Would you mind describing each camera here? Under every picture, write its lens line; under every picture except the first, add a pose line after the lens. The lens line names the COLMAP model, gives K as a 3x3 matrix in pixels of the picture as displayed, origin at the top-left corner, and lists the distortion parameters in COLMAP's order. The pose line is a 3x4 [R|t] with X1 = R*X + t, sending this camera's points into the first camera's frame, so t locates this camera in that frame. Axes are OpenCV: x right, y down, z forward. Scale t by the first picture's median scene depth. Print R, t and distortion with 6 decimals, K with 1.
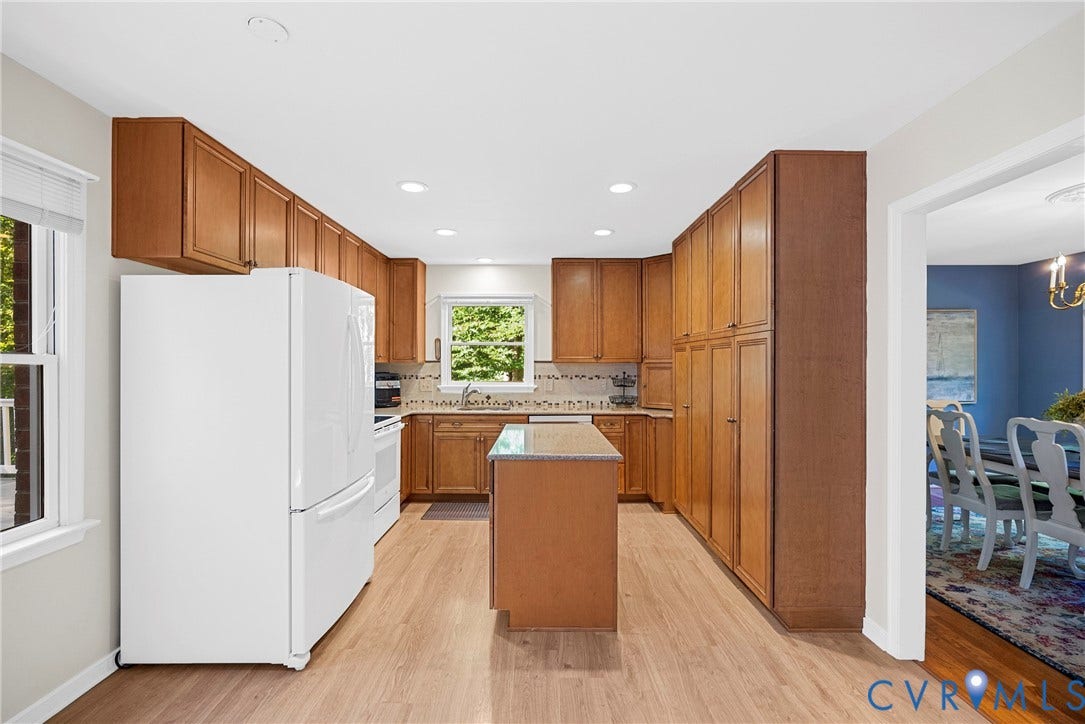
lens RADIAL K [[487.5, 0, 546.2], [0, 487.5, 355.6], [0, 0, 1]] dist [-0.002313, -0.000105]
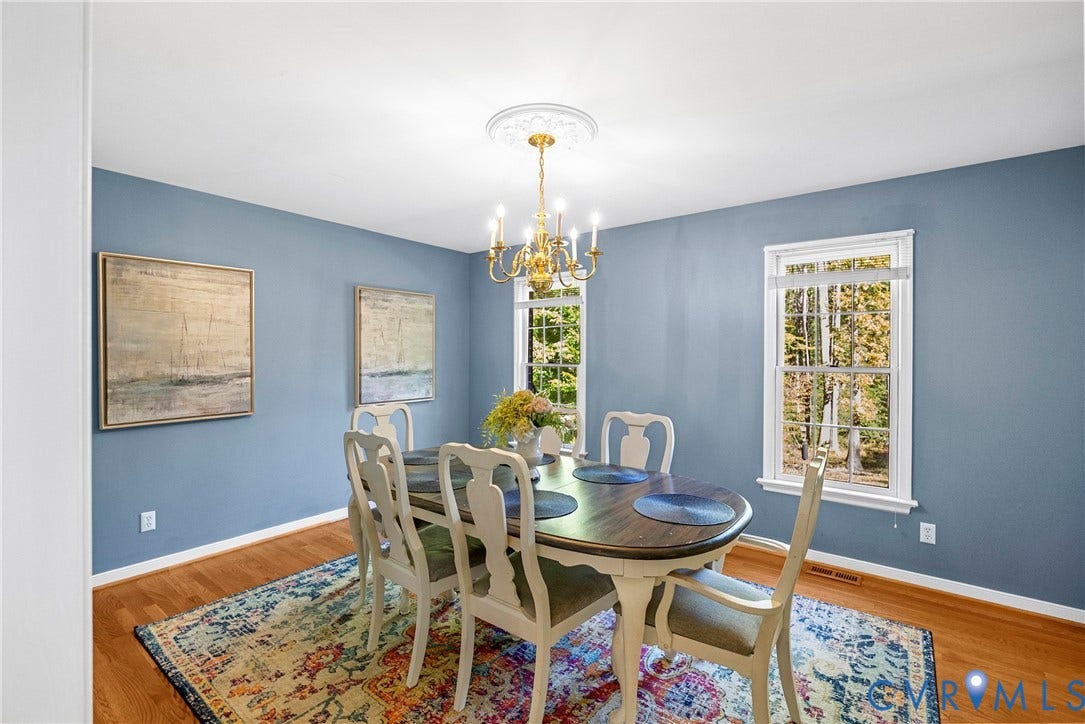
lens RADIAL K [[487.5, 0, 546.2], [0, 487.5, 355.6], [0, 0, 1]] dist [-0.002313, -0.000105]
pose [[0.614468, -0.010500, 0.788872, 0.512720], [-0.003992, 0.999857, 0.016417, 0.003394], [-0.788932, -0.013238, 0.614338, 0.483795]]
